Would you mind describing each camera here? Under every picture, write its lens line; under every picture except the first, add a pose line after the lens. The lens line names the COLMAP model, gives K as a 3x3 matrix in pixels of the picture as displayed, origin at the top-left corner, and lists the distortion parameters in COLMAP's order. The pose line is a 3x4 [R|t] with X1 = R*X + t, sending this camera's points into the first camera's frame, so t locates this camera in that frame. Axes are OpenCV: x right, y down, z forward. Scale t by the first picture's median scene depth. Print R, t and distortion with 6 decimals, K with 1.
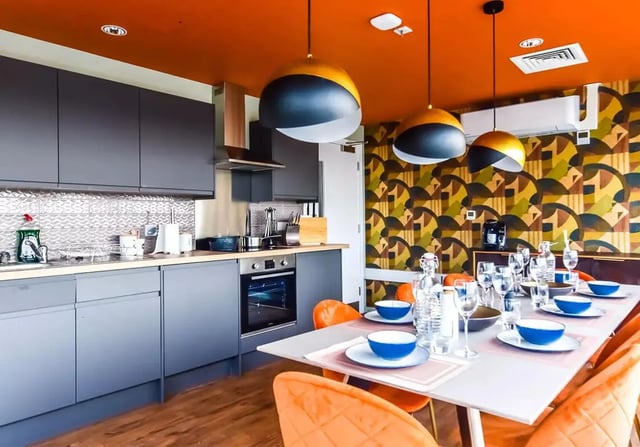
lens RADIAL K [[446.6, 0, 317.9], [0, 446.6, 221.9], [0, 0, 1]] dist [-0.002308, -0.000914]
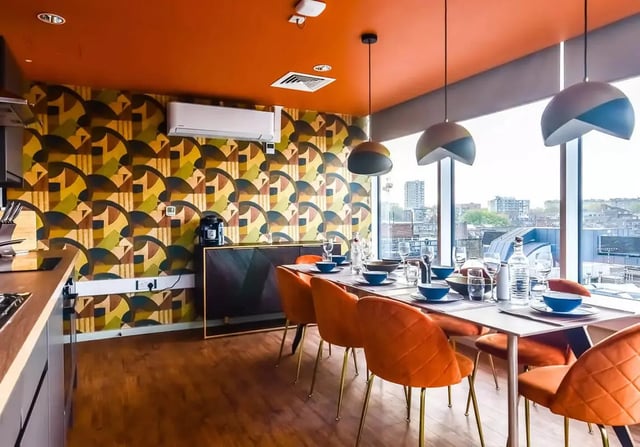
lens RADIAL K [[446.6, 0, 318.3], [0, 446.6, 223.7], [0, 0, 1]] dist [-0.002308, -0.000914]
pose [[0.382993, -0.012765, 0.923663, -0.442387], [0.005572, 0.999918, 0.011508, 0.002802], [-0.923734, 0.000739, 0.383033, 0.381961]]
